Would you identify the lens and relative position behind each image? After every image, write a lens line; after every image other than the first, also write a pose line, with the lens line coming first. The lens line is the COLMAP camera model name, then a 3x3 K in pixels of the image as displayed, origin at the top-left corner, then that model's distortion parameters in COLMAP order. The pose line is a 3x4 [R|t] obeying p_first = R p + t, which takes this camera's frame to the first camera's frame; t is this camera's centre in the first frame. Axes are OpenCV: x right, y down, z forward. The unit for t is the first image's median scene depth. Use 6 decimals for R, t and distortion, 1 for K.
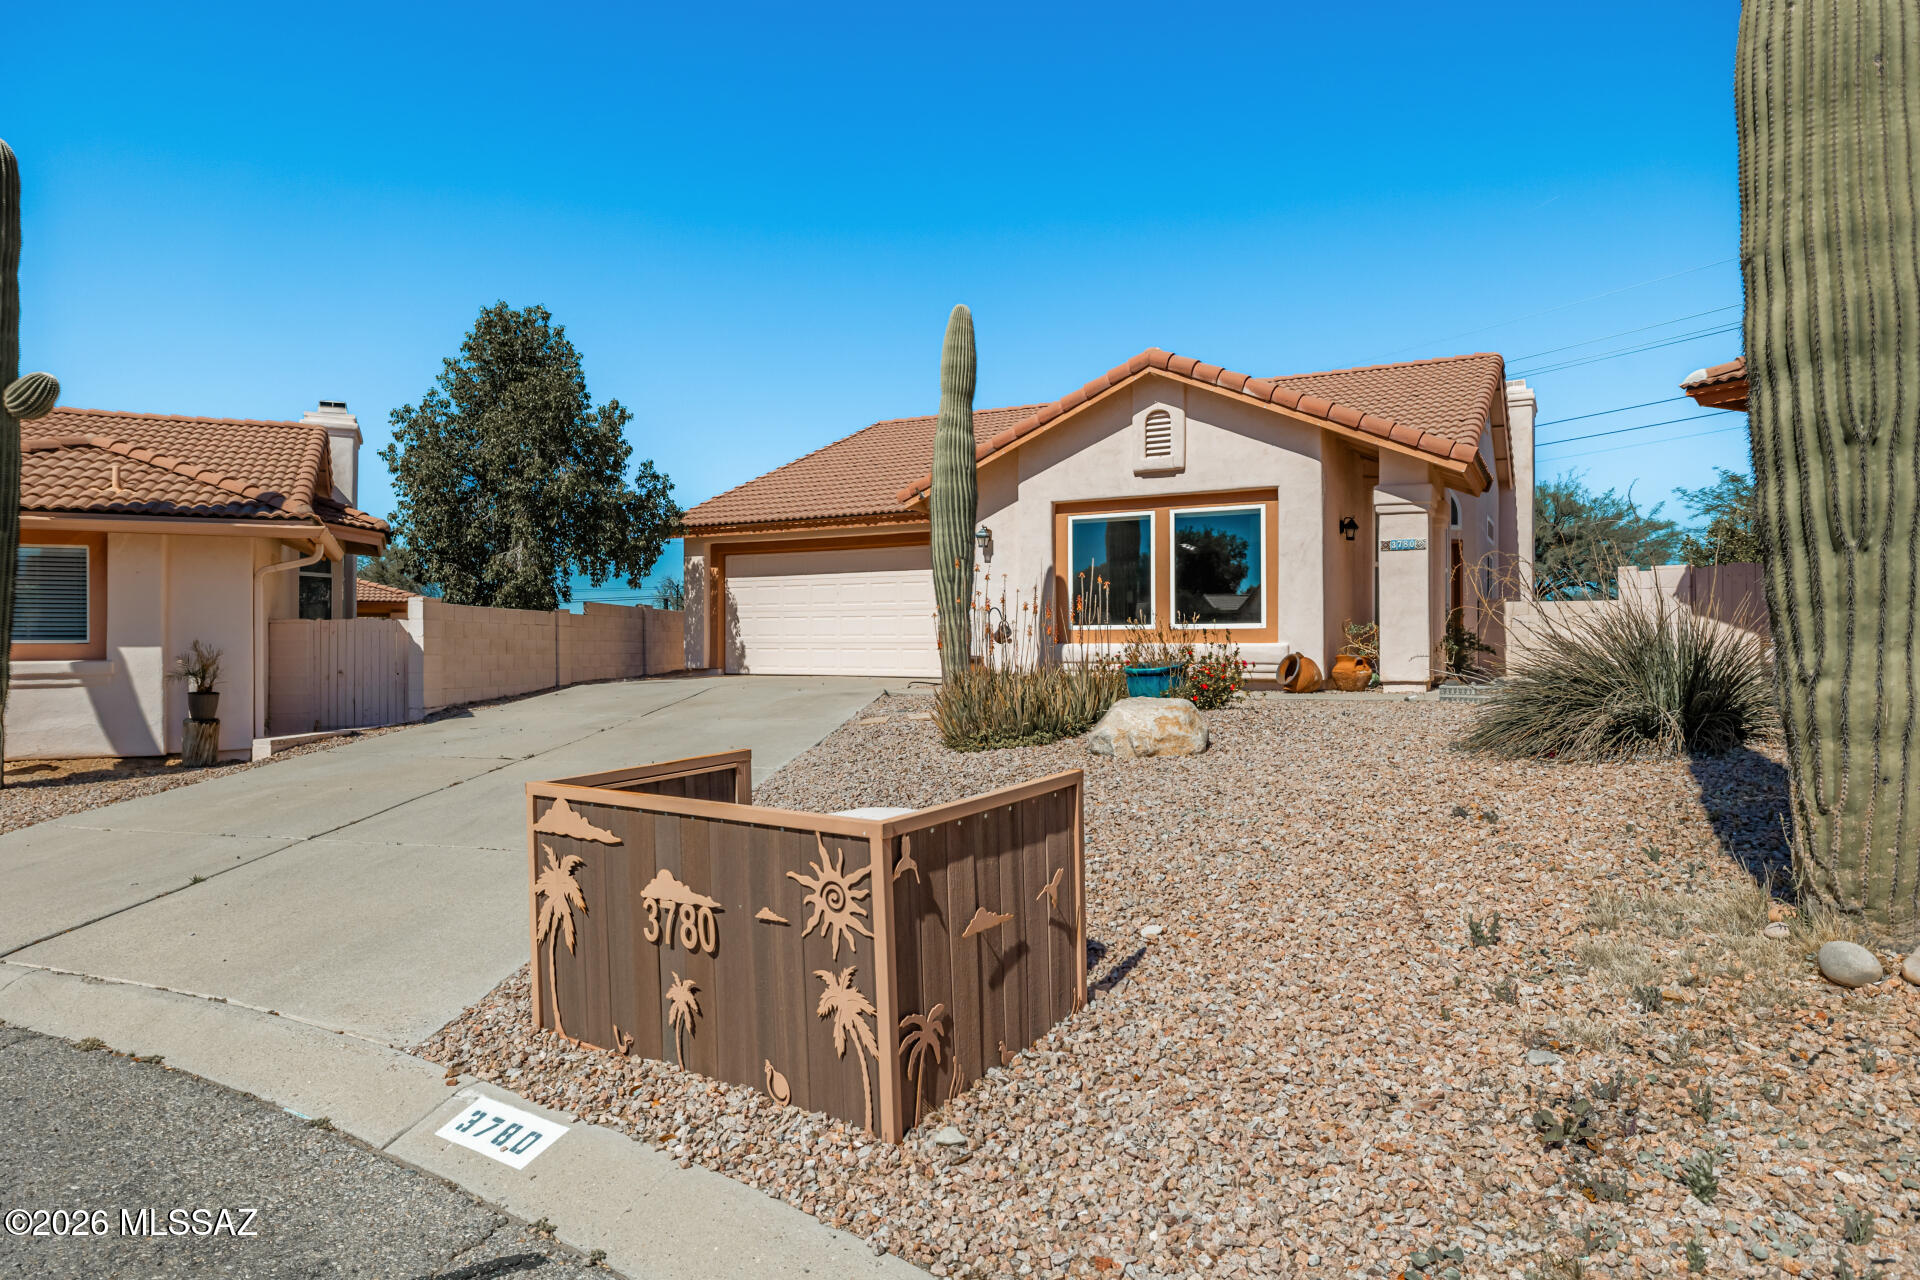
lens RADIAL K [[1158.5, 0, 960.5], [0, 1158.5, 648.4], [0, 0, 1]] dist [-0.000275, -0.000398]
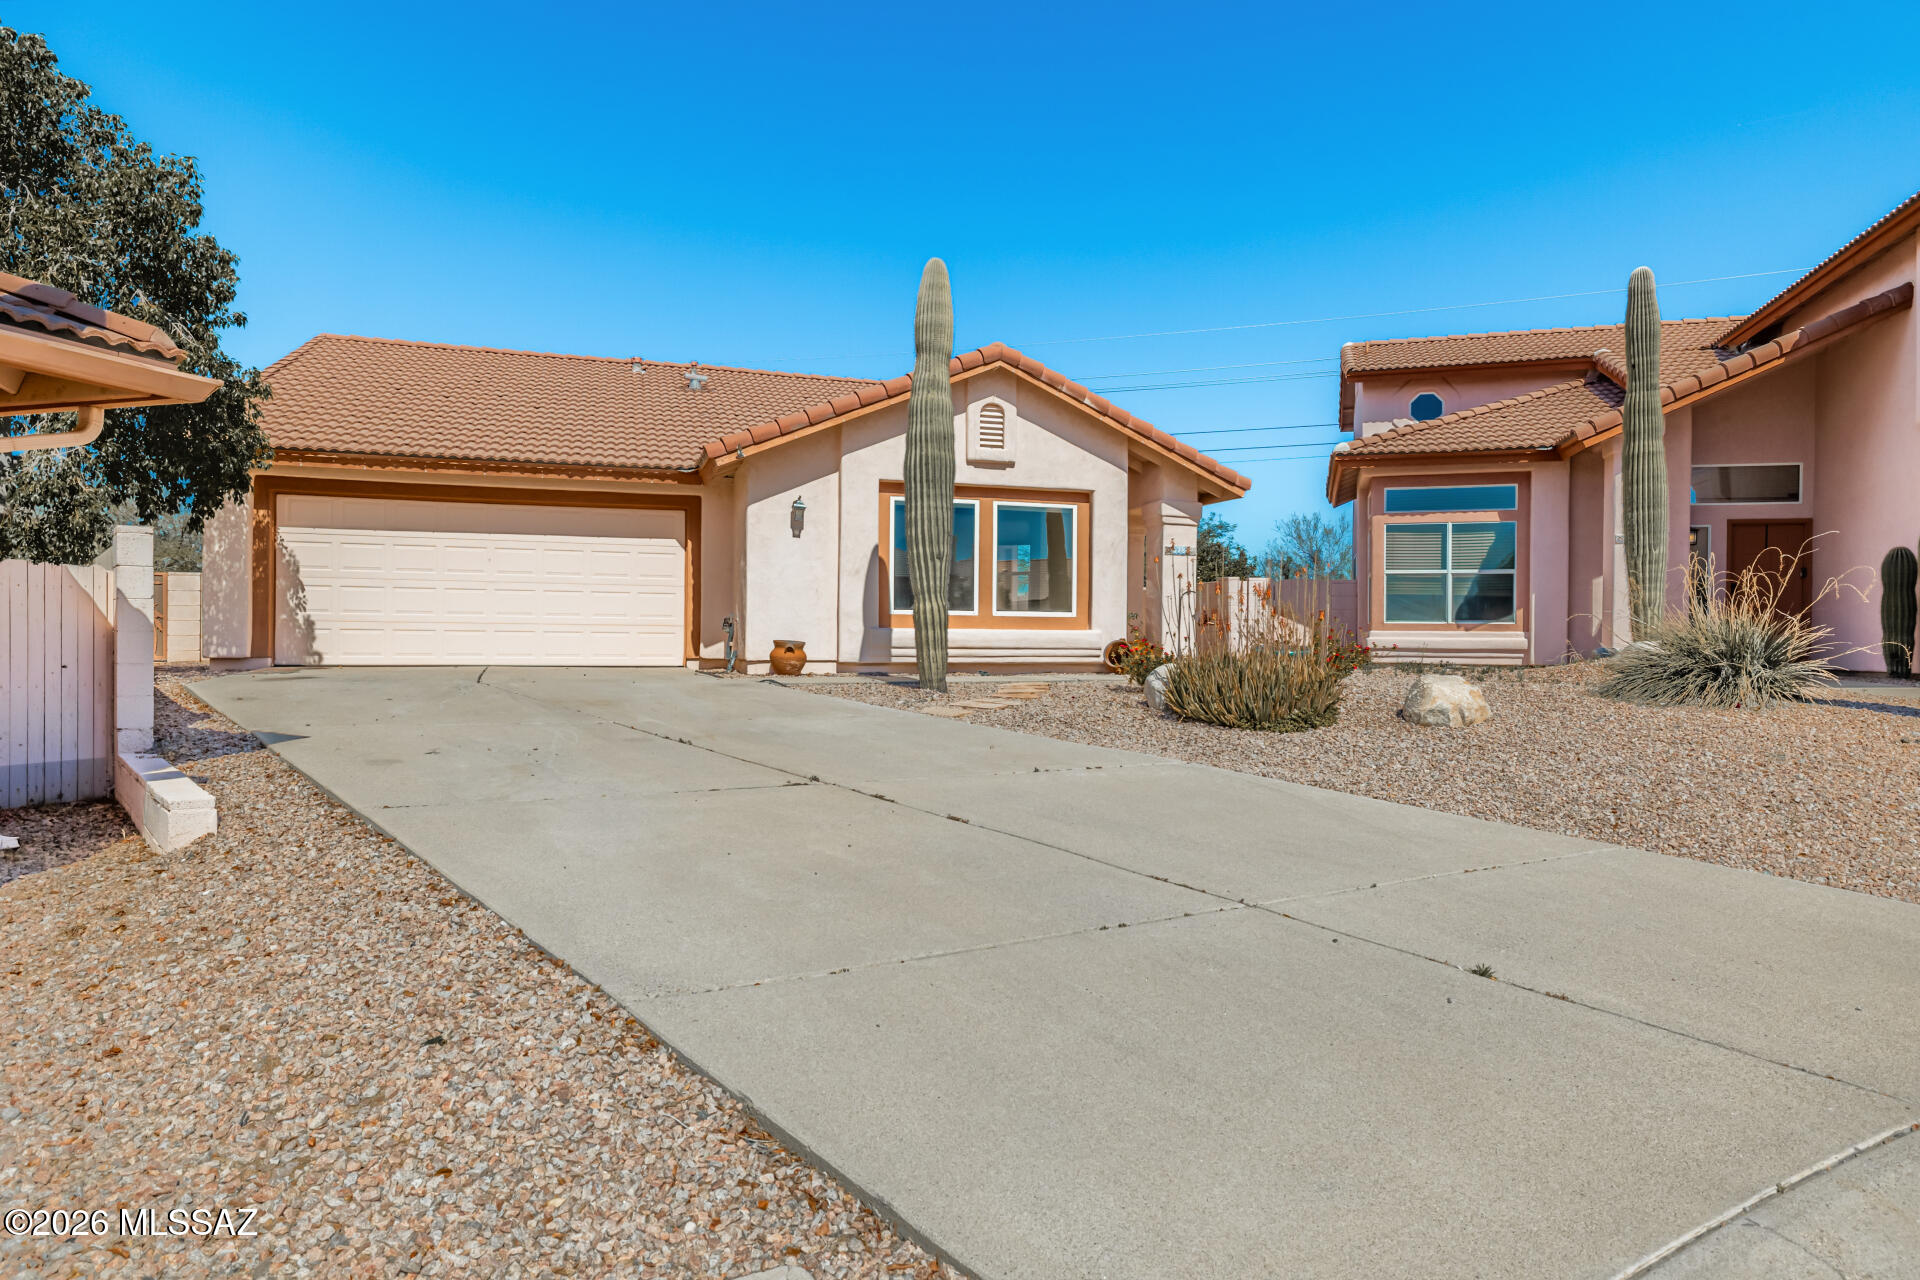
lens RADIAL K [[1106.6, 0, 965.4], [0, 1106.6, 648.7], [0, 0, 1]] dist [-0.000086, 0.001307]
pose [[0.681825, 0.001321, 0.731515, -0.567537], [-0.007742, 0.999955, 0.005410, 0.007903], [-0.731475, -0.009352, 0.681804, 0.342609]]
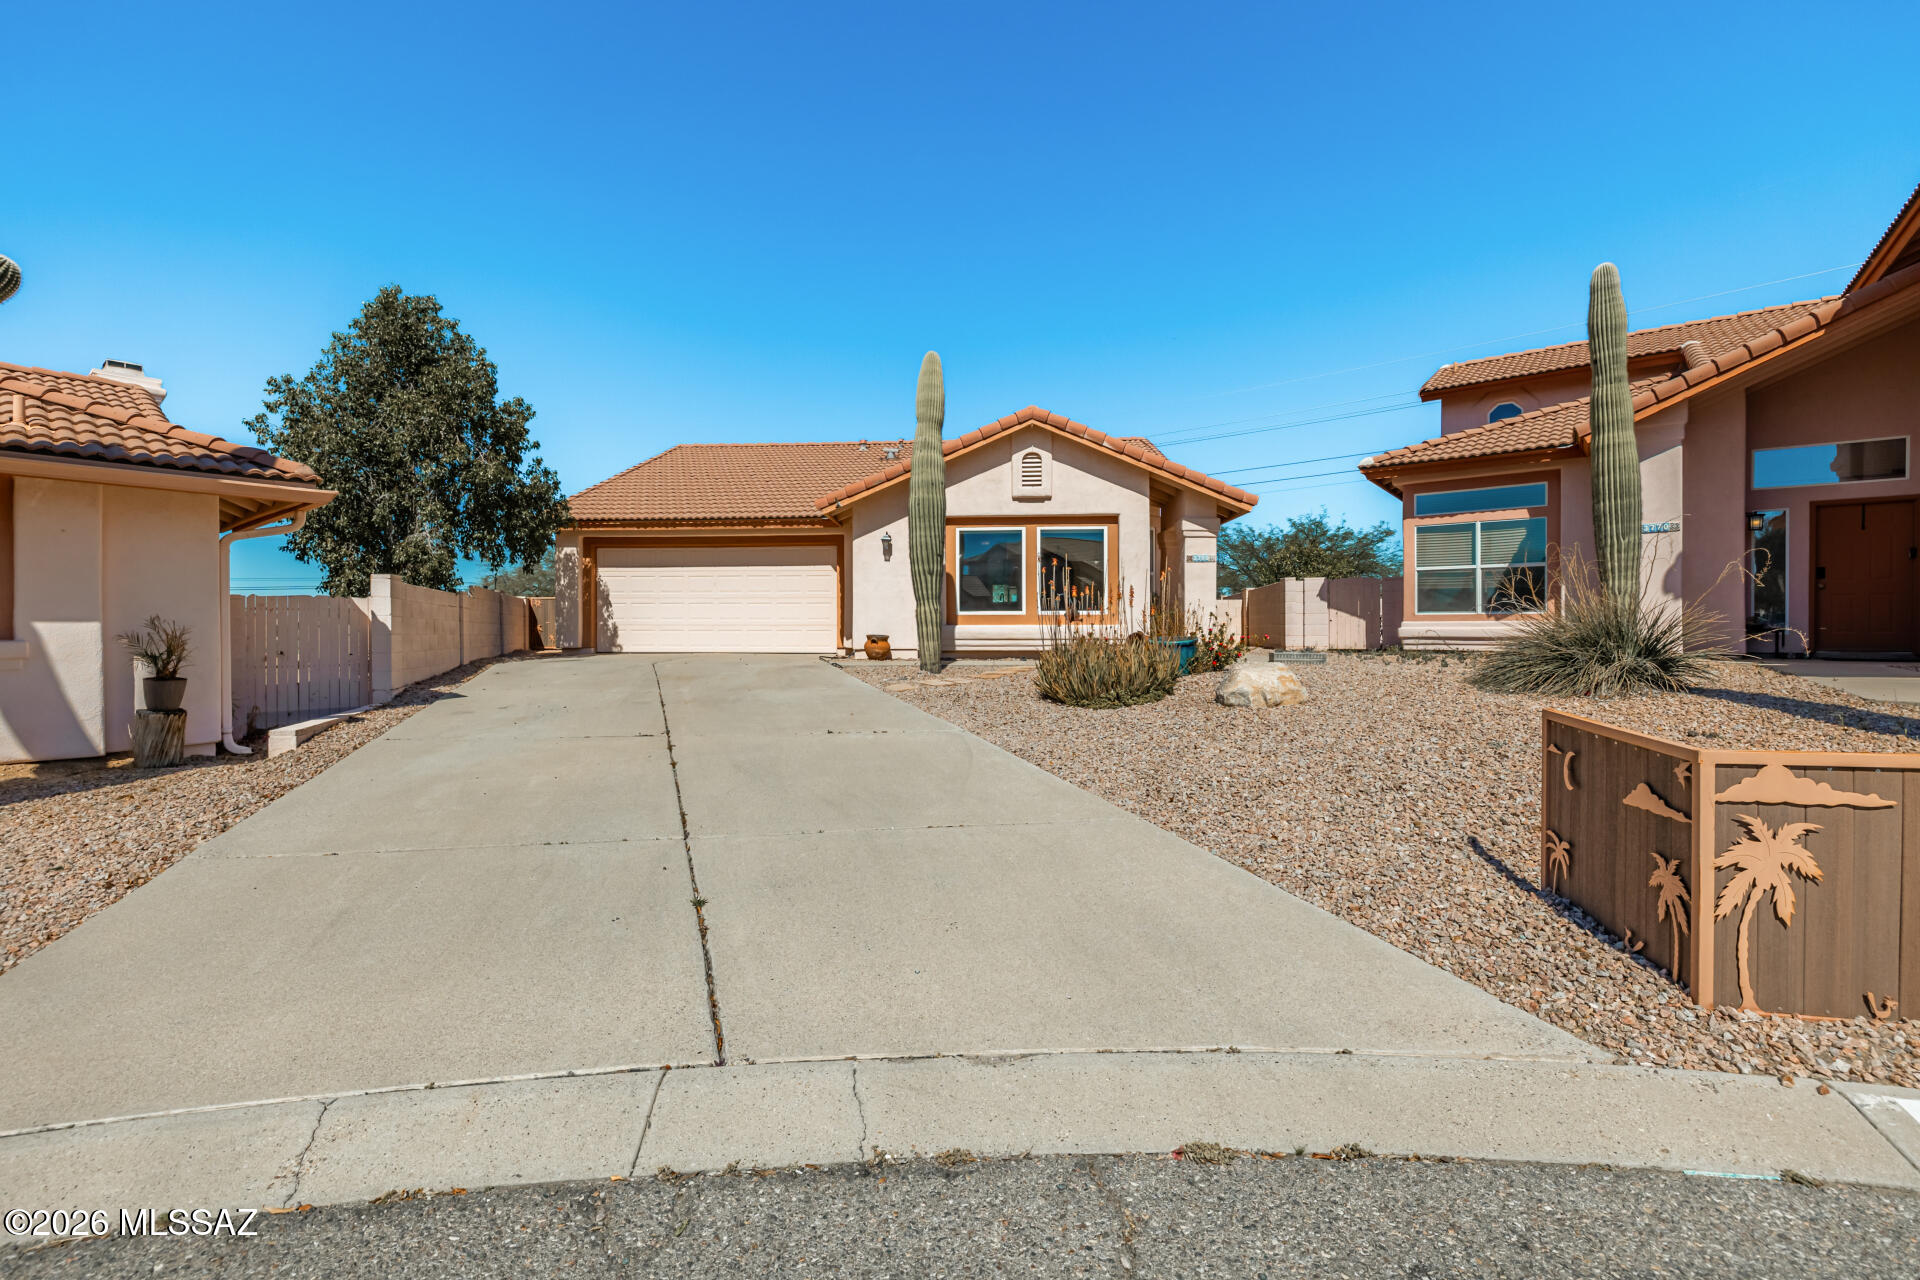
lens RADIAL K [[816.4, 0, 956.0], [0, 816.4, 641.2], [0, 0, 1]] dist [0.001517, 0.000390]
pose [[0.902229, -0.005578, 0.431221, -0.321817], [0.001363, 0.999948, 0.010084, 0.004988], [-0.431255, -0.008510, 0.902190, 0.176083]]
